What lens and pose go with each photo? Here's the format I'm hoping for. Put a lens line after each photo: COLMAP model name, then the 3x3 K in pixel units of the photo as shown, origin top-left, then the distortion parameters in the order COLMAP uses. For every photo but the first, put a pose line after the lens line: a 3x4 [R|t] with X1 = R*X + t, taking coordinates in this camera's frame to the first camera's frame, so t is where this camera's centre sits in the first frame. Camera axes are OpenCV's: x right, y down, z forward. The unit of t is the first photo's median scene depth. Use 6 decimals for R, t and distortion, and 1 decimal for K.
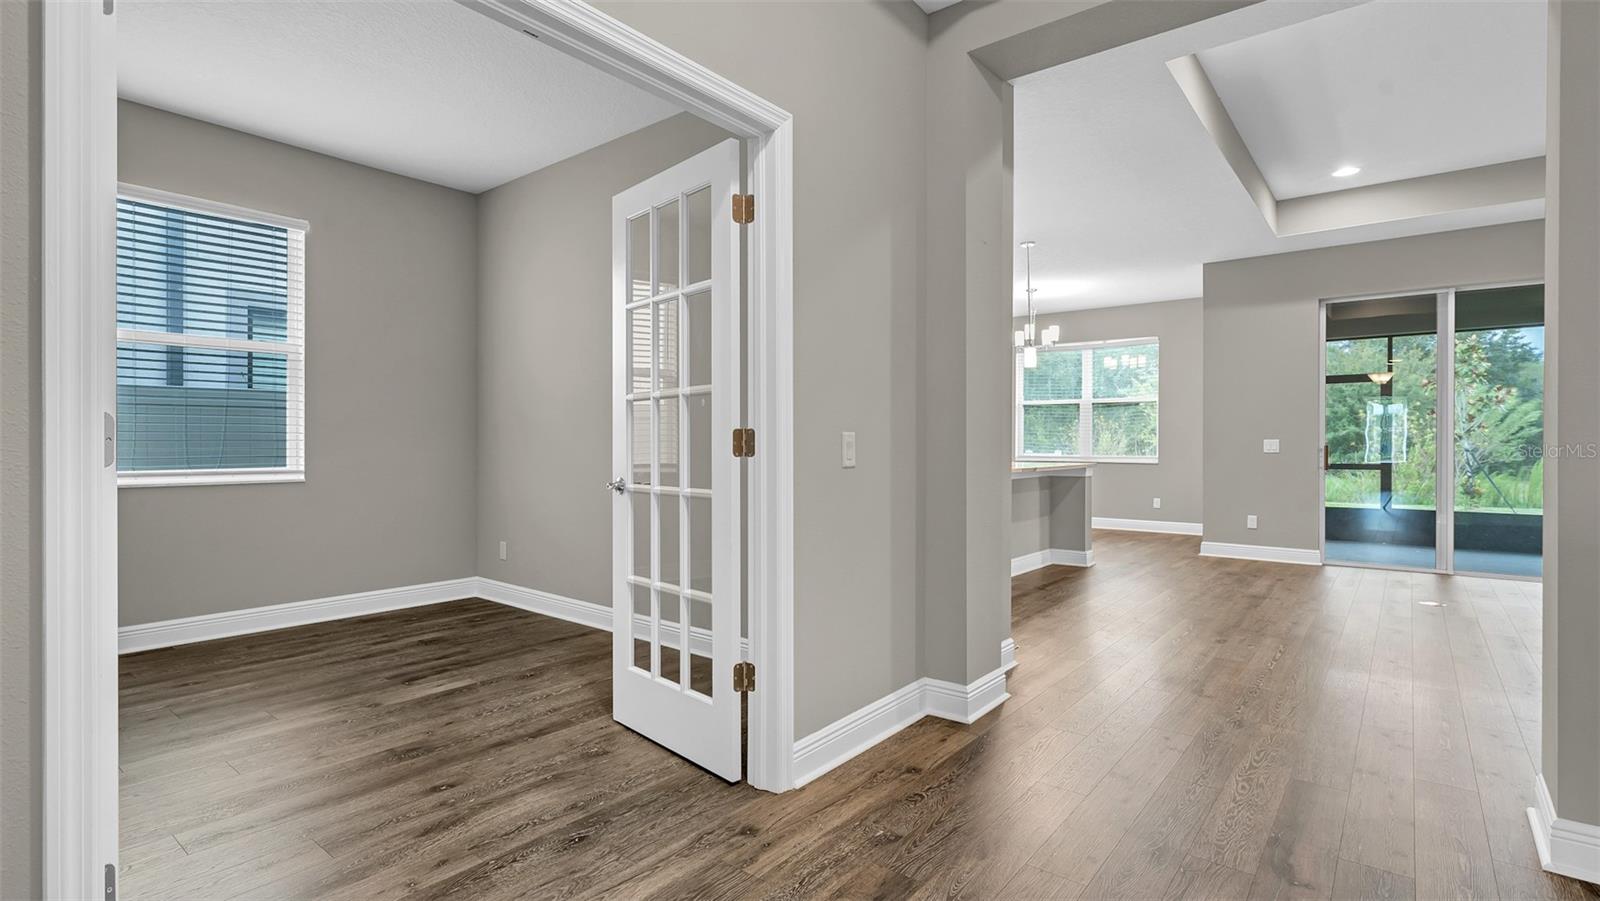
lens RADIAL K [[756.8, 0, 789.6], [0, 756.8, 452.9], [0, 0, 1]] dist [-0.005584, 0.002896]
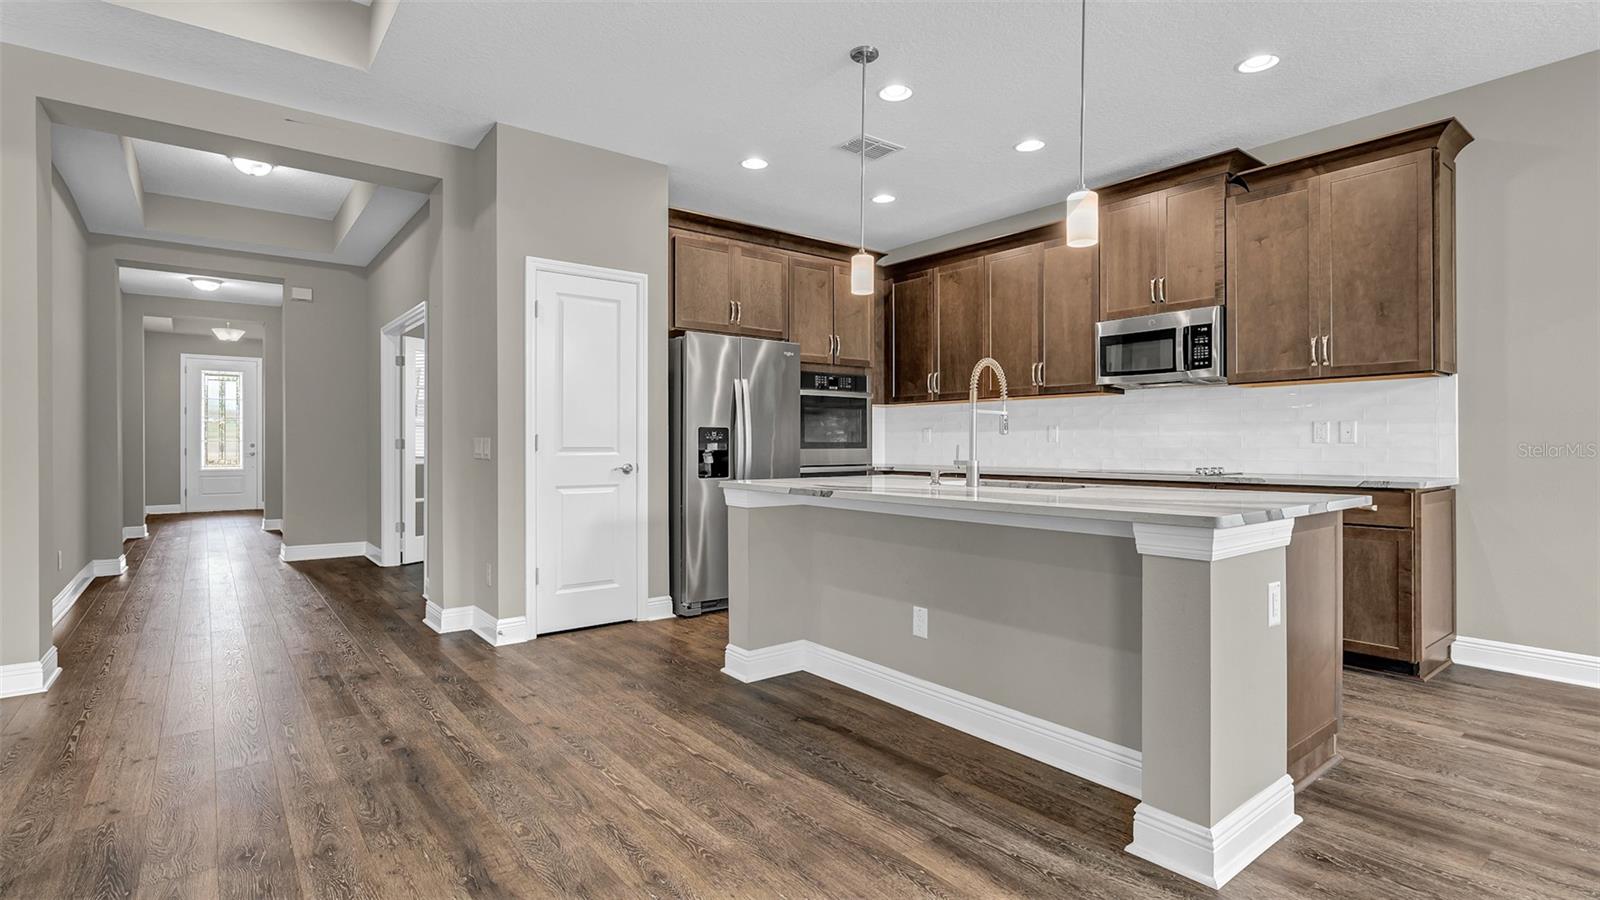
lens RADIAL K [[756.8, 0, 806.0], [0, 756.8, 443.8], [0, 0, 1]] dist [-0.005584, 0.002896]
pose [[-0.204681, -0.001918, -0.978827, 0.611627], [-0.011382, 0.999935, 0.000421, -0.008781], [0.978762, 0.011227, -0.204690, 0.797819]]
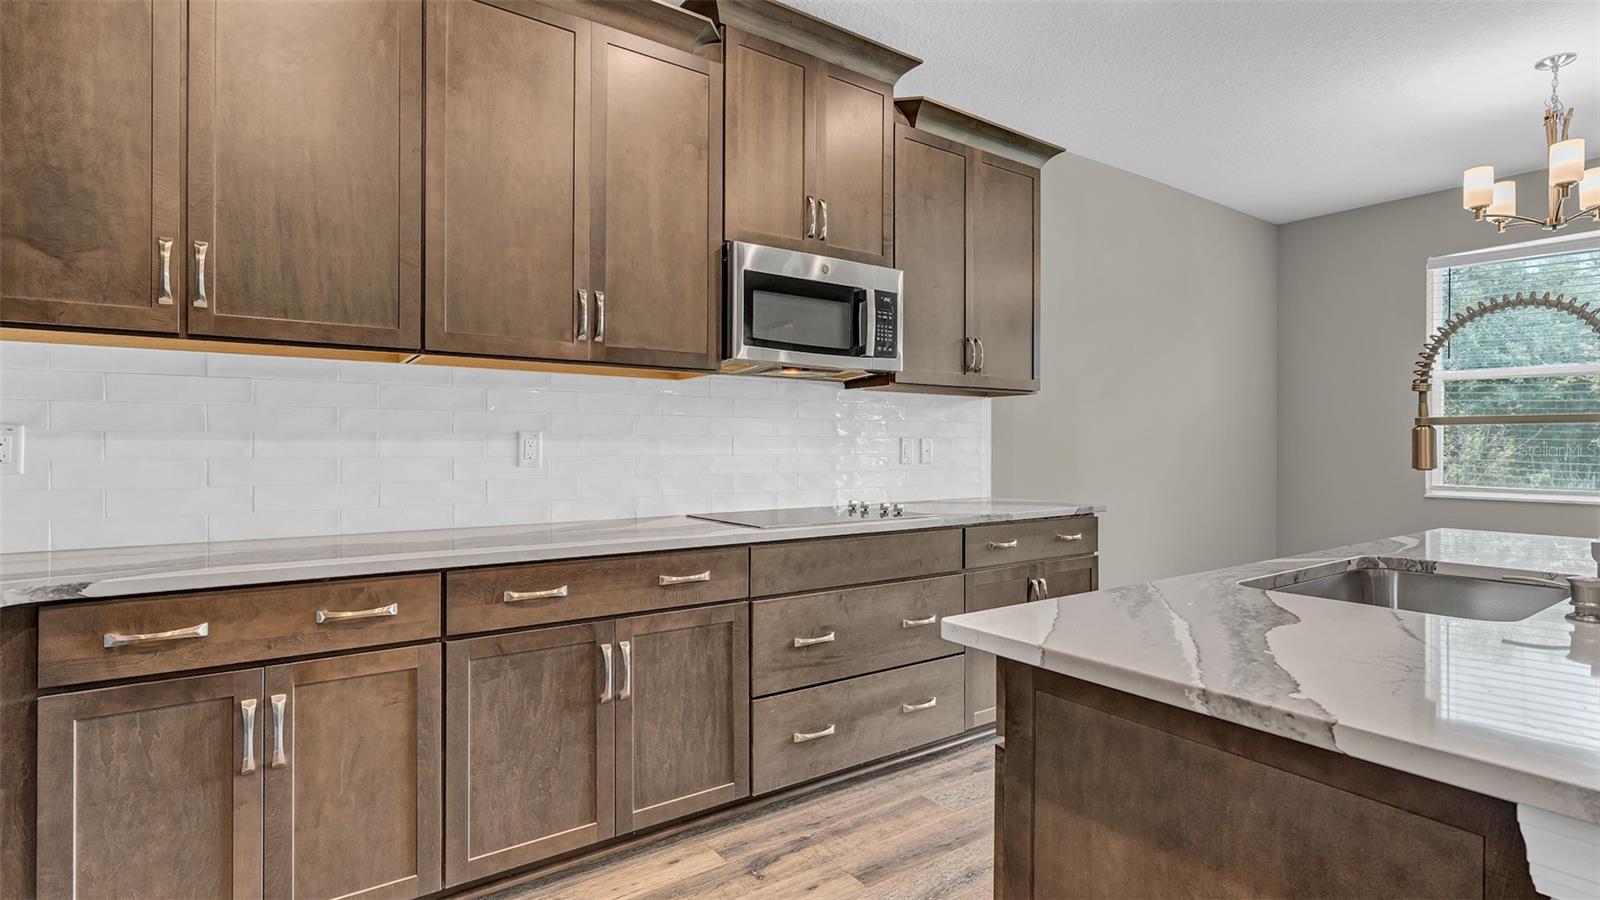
lens RADIAL K [[716.8, 0, 796.3], [0, 716.8, 463.0], [0, 0, 1]] dist [-0.013833, 0.000140]
pose [[0.960602, 0.009476, -0.277764, 0.067226], [-0.006170, 0.999899, 0.012772, -0.018694], [0.277858, -0.010555, 0.960564, 0.612060]]
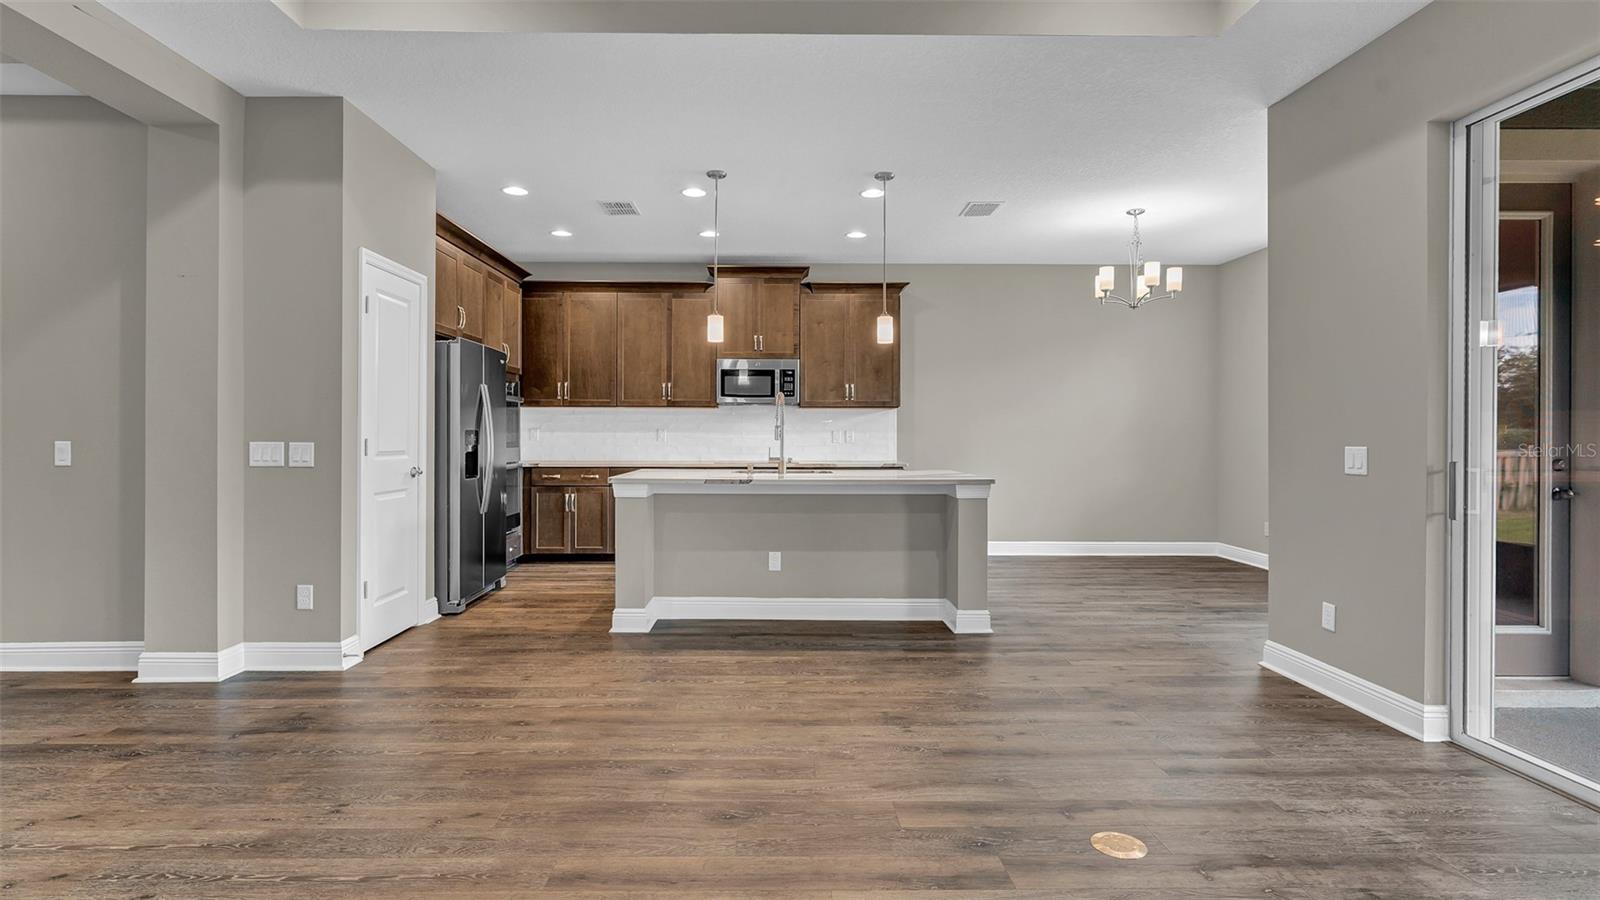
lens RADIAL K [[756.8, 0, 781.7], [0, 756.8, 437.3], [0, 0, 1]] dist [-0.005584, 0.002896]
pose [[0.644950, 0.004064, -0.764214, 0.688818], [-0.011847, 0.999919, -0.004681, -0.014928], [0.764133, 0.012073, 0.644946, 0.384701]]
